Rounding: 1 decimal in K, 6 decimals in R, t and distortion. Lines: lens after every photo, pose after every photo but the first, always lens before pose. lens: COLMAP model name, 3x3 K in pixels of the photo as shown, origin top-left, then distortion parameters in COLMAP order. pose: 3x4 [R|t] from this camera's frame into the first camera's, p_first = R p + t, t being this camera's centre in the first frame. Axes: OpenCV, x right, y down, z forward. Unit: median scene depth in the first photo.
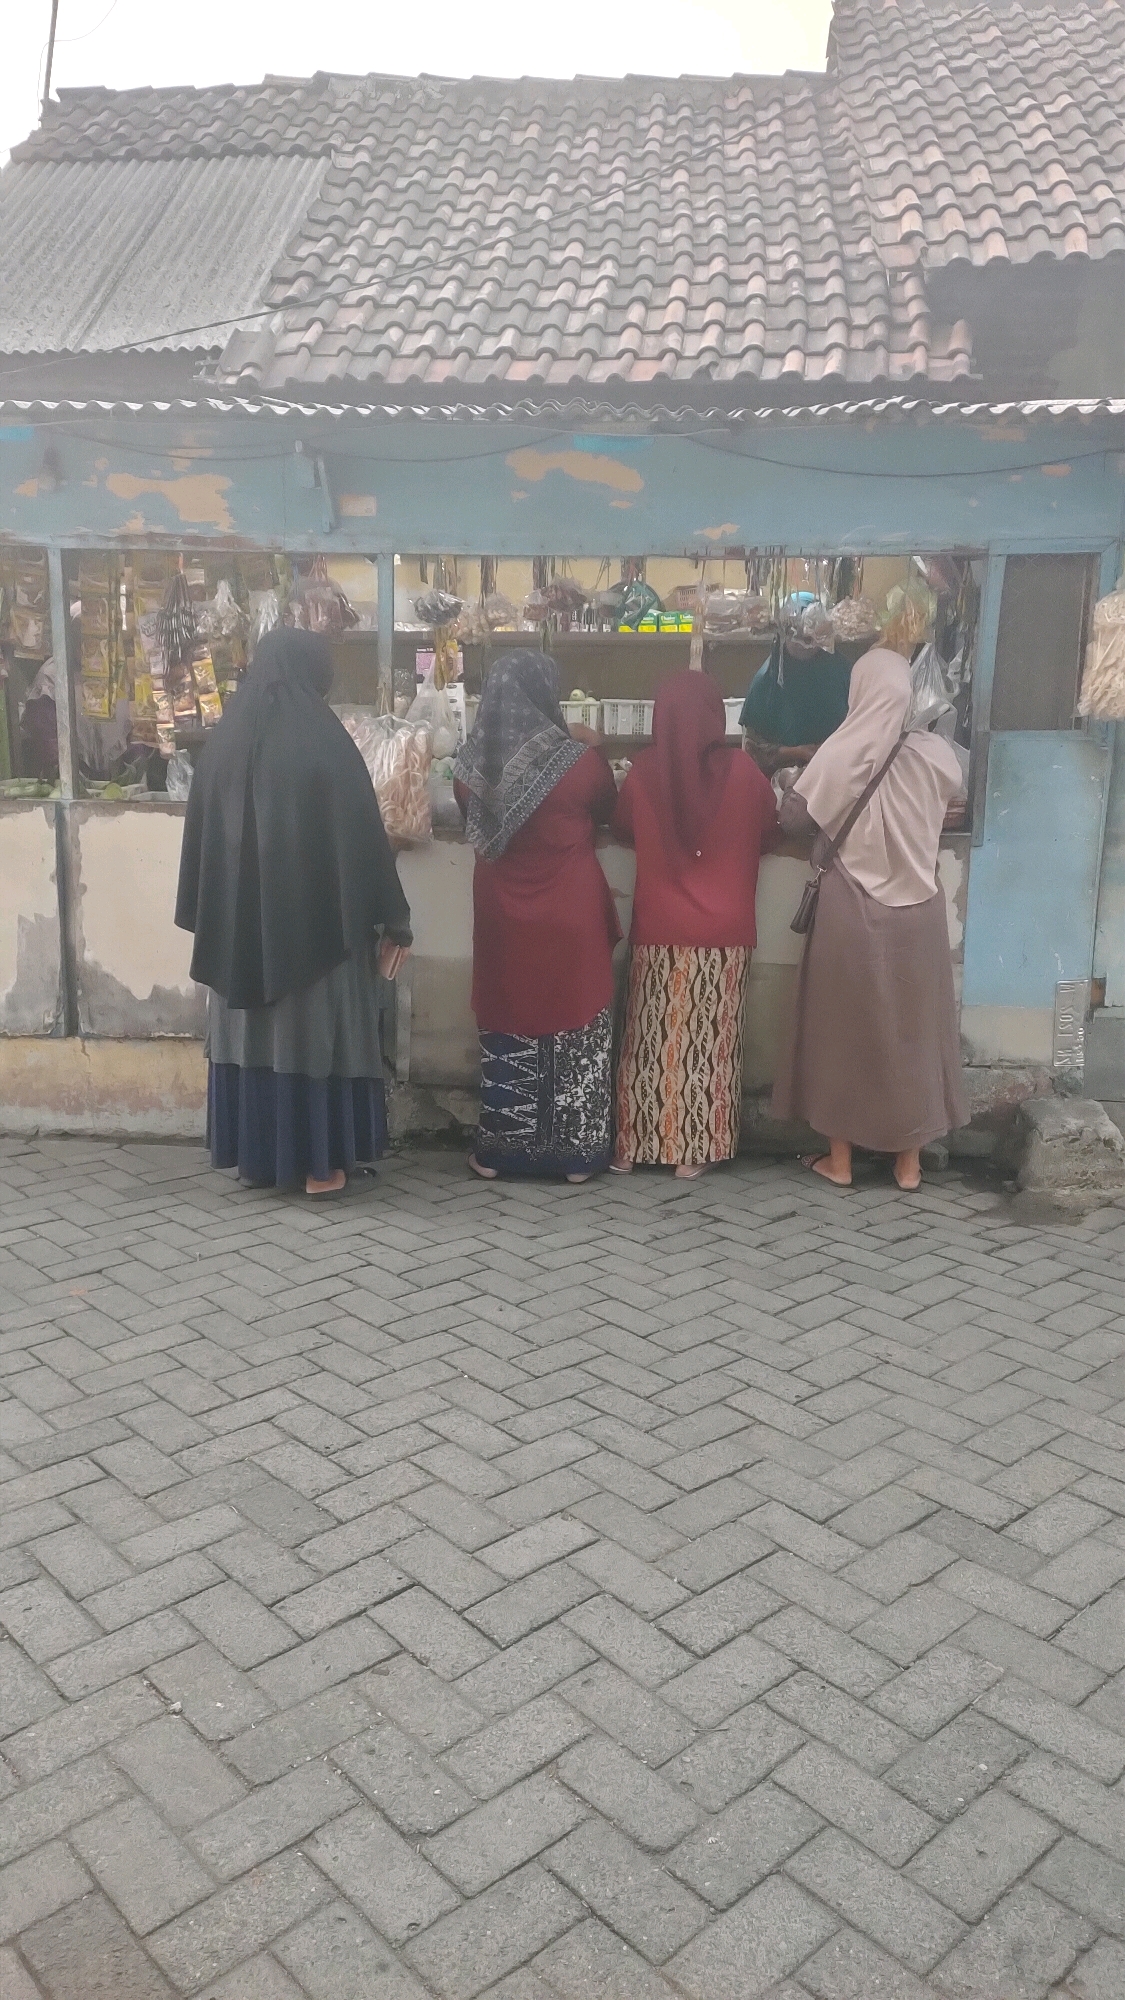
lens RADIAL K [[1507.7, 0, 562.5], [0, 1507.7, 1000.0], [0, 0, 1]] dist [0.072125, -0.091451]
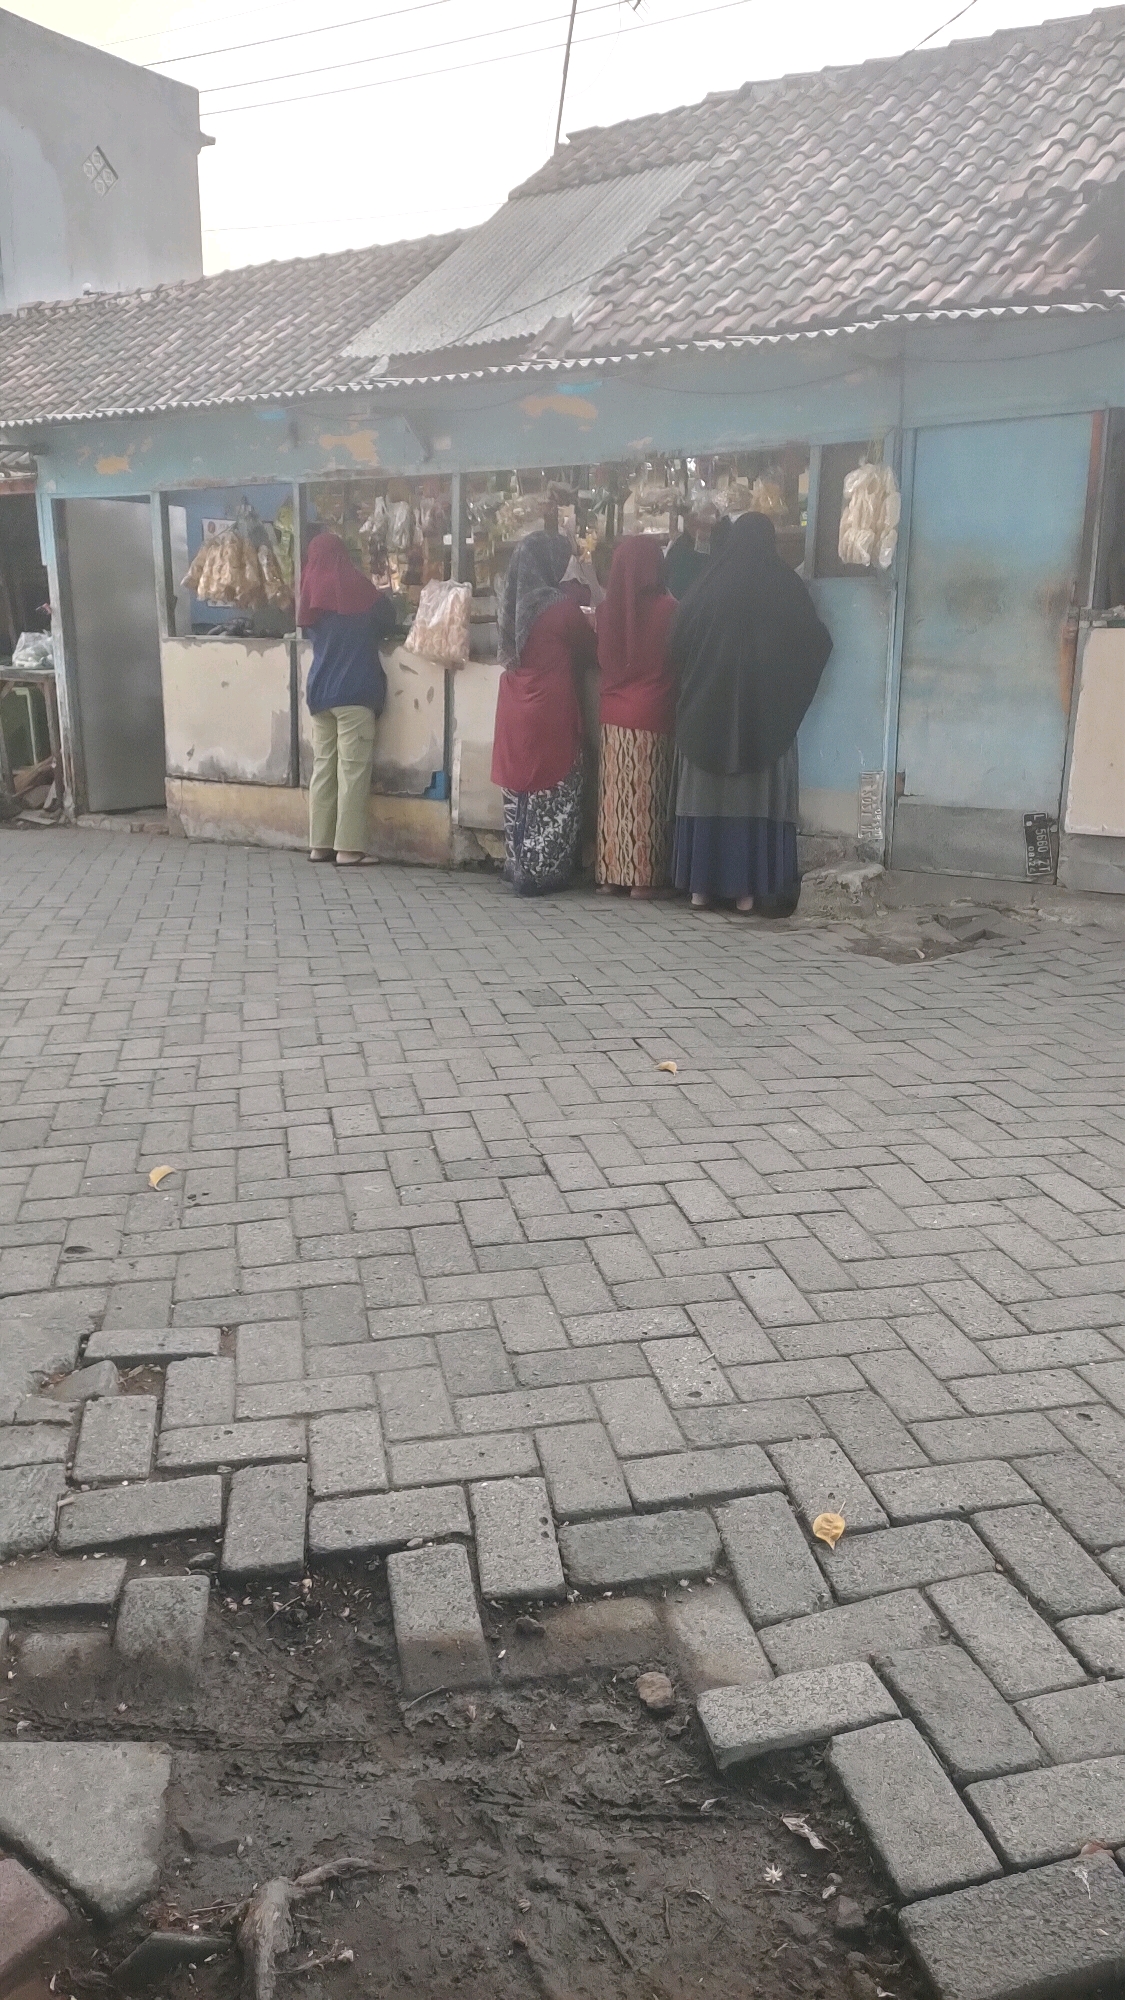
lens RADIAL K [[1430.3, 0, 562.5], [0, 1430.3, 1000.0], [0, 0, 1]] dist [0.009194, 0.003705]
pose [[0.866235, 0.115070, -0.486205, 0.709625], [-0.087745, 0.993030, 0.078692, 0.106475], [0.491871, -0.025504, 0.870294, -0.211367]]
